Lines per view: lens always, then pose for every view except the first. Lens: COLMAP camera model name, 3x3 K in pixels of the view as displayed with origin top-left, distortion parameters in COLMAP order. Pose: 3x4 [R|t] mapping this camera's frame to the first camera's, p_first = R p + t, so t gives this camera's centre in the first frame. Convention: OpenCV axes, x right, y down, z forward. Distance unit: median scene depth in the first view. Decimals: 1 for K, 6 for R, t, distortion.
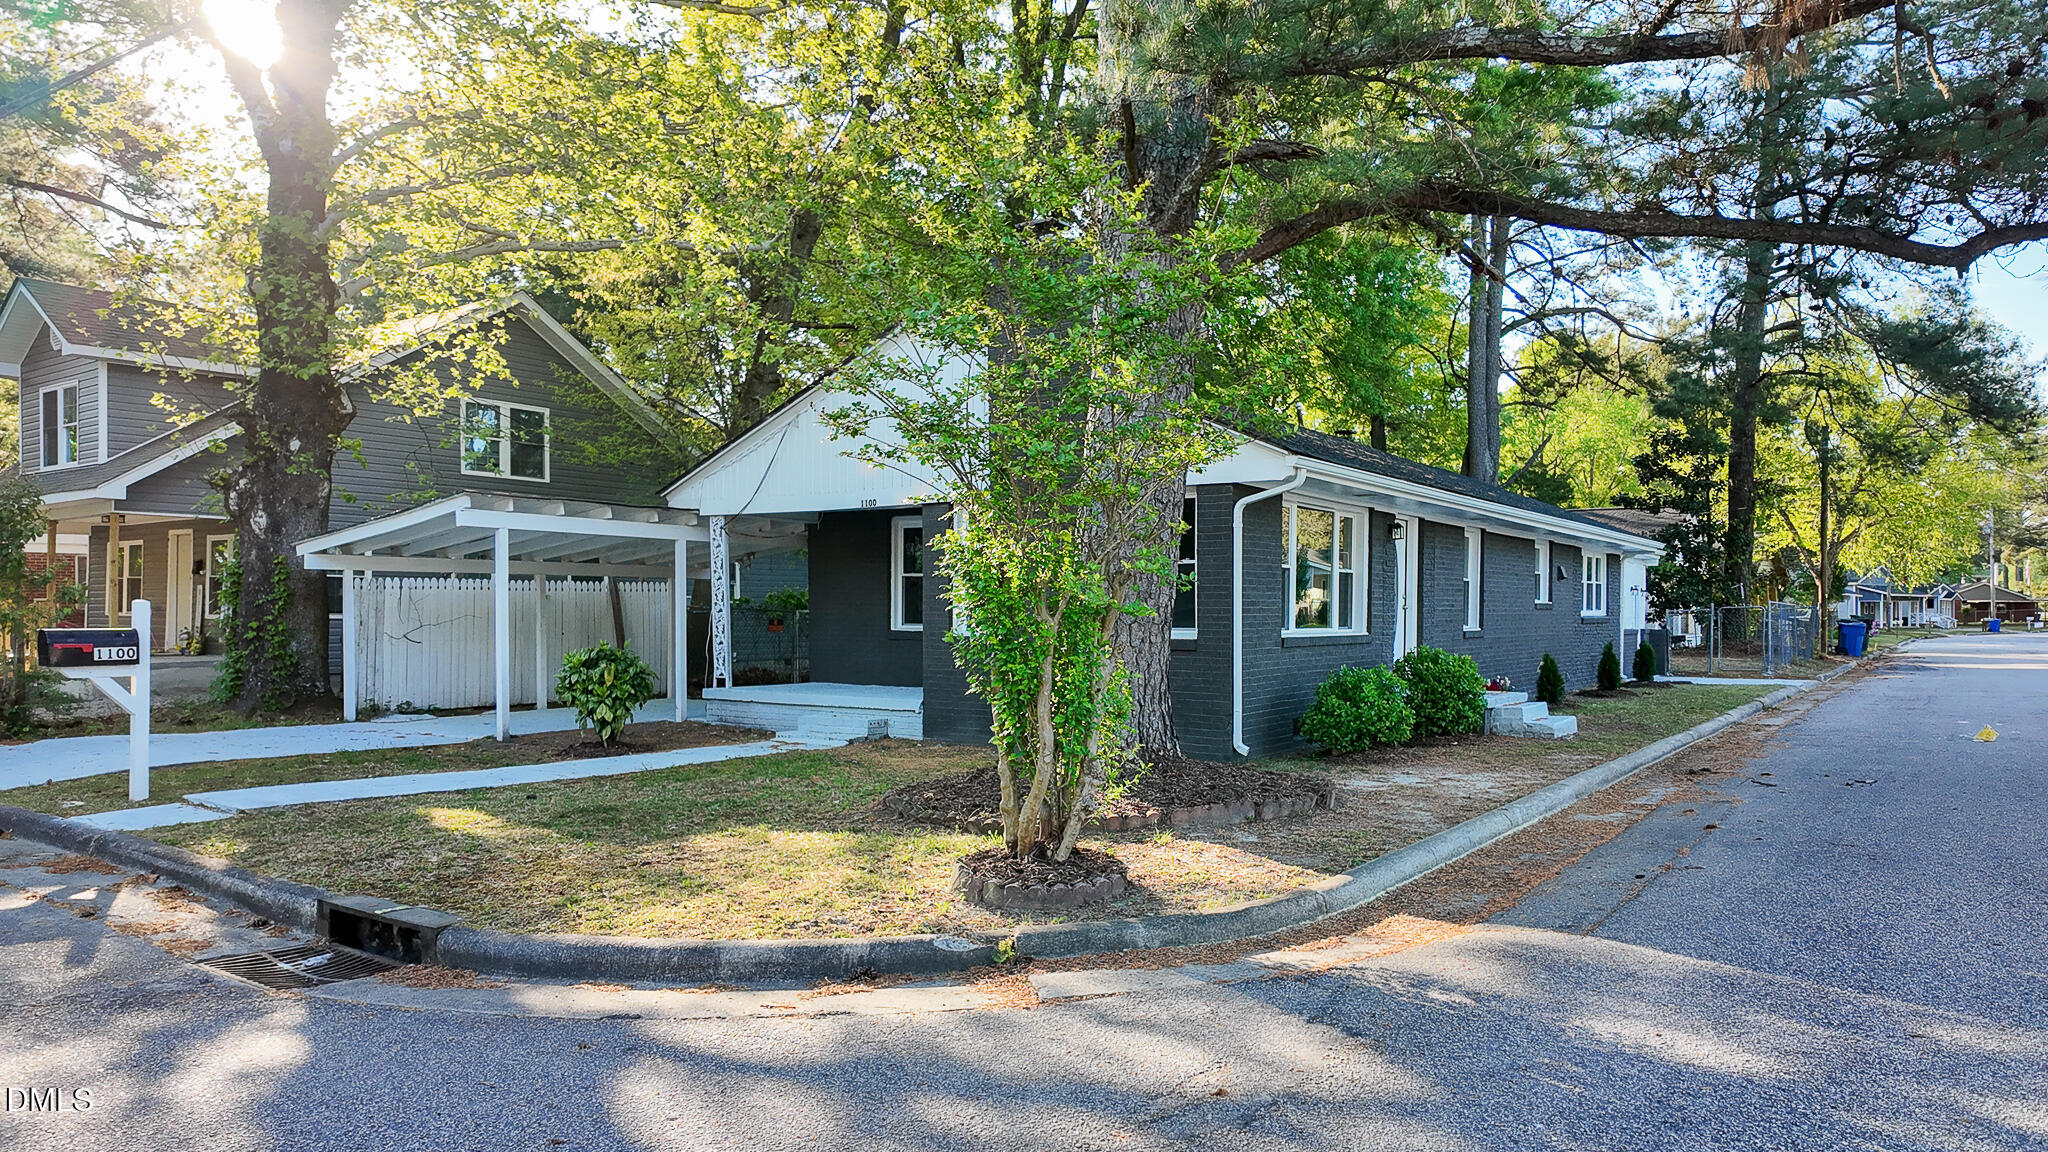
lens RADIAL K [[1196.6, 0, 1035.1], [0, 1196.6, 581.9], [0, 0, 1]] dist [0.103980, -0.118001]
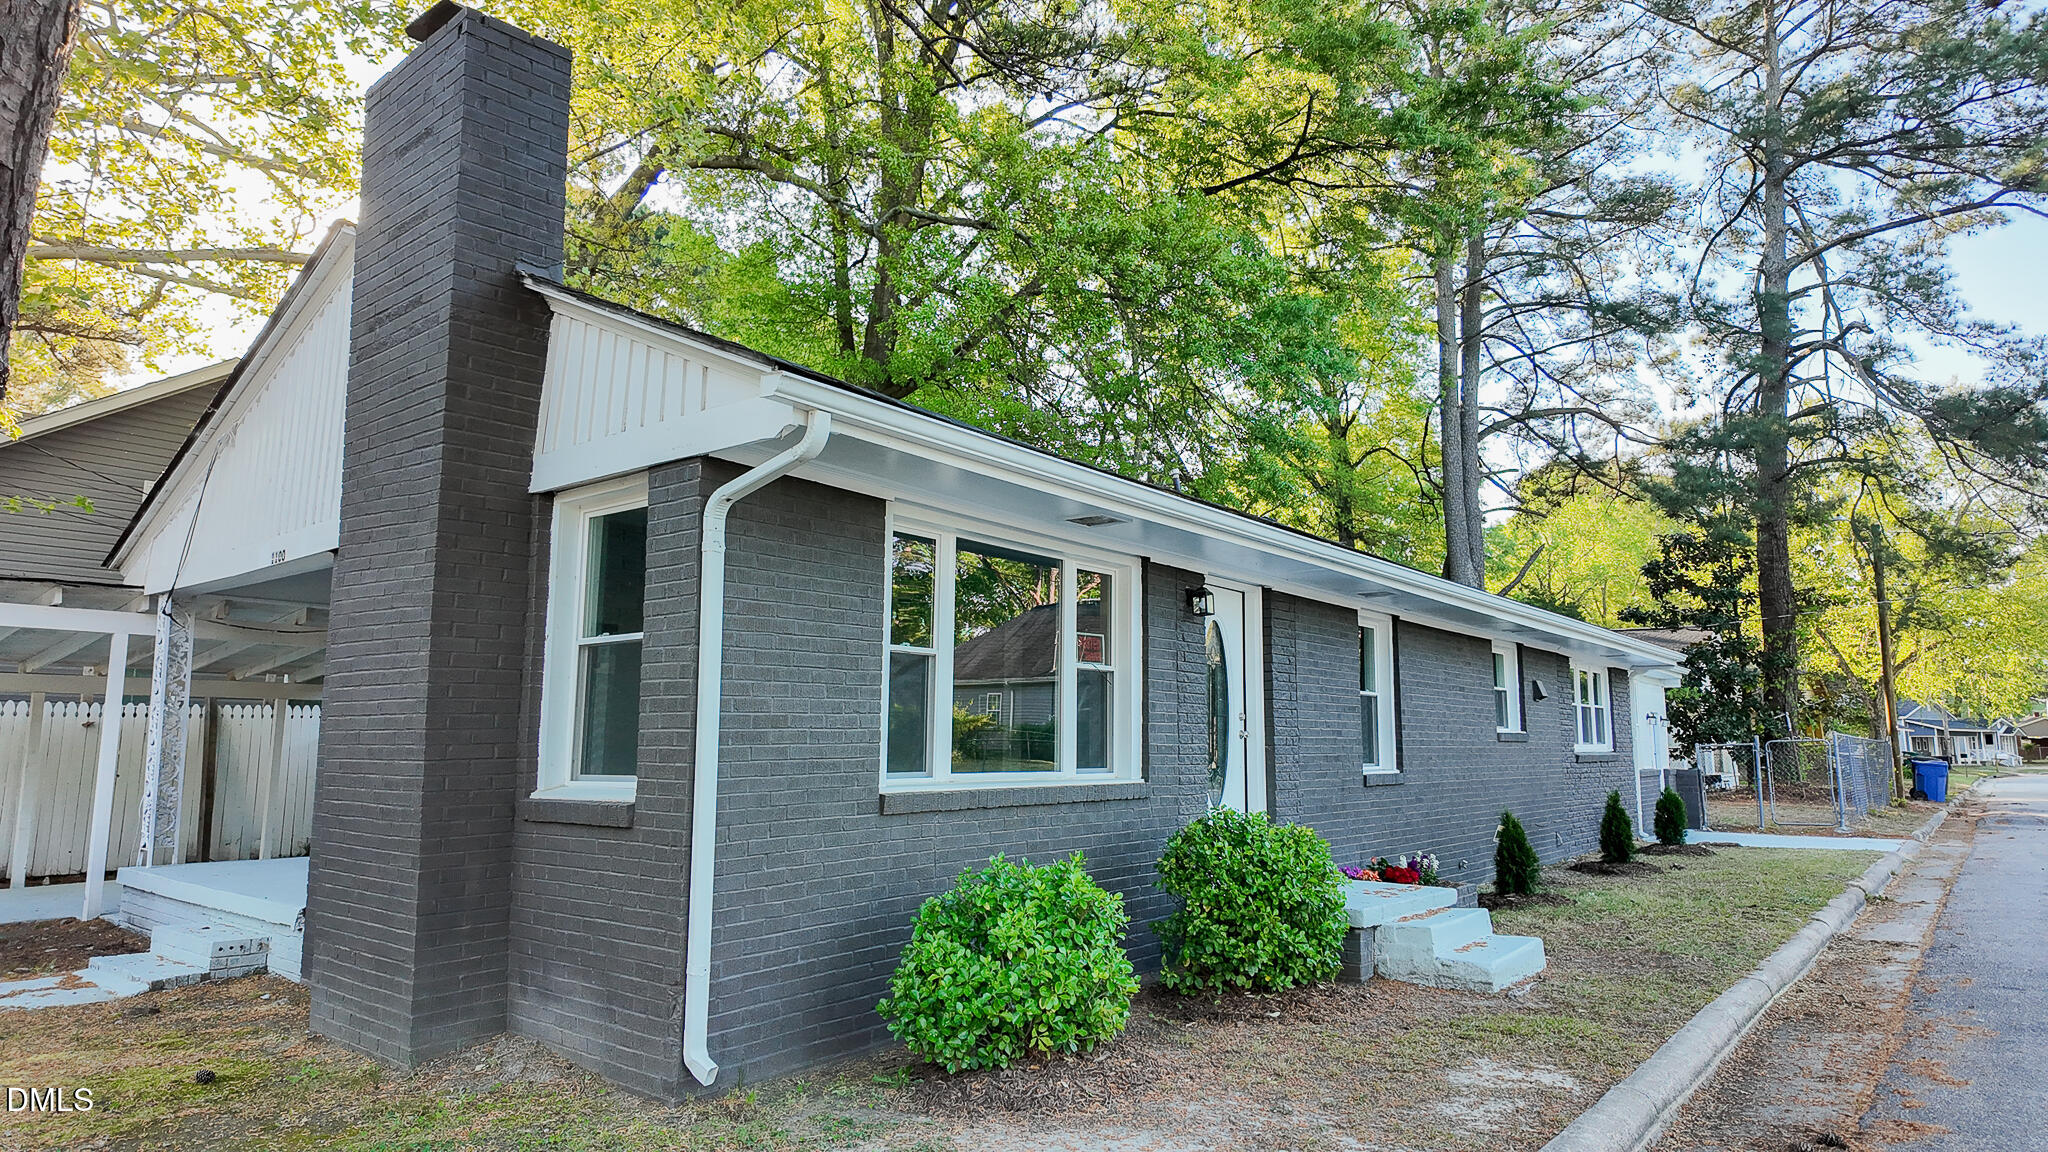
lens RADIAL K [[1166.5, 0, 959.0], [0, 1166.5, 571.6], [0, 0, 1]] dist [0.050704, -0.041446]
pose [[0.997232, -0.010462, -0.073607, 0.074949], [0.001324, 0.992392, -0.123115, 0.004261], [0.074335, 0.122676, 0.989659, 0.145739]]
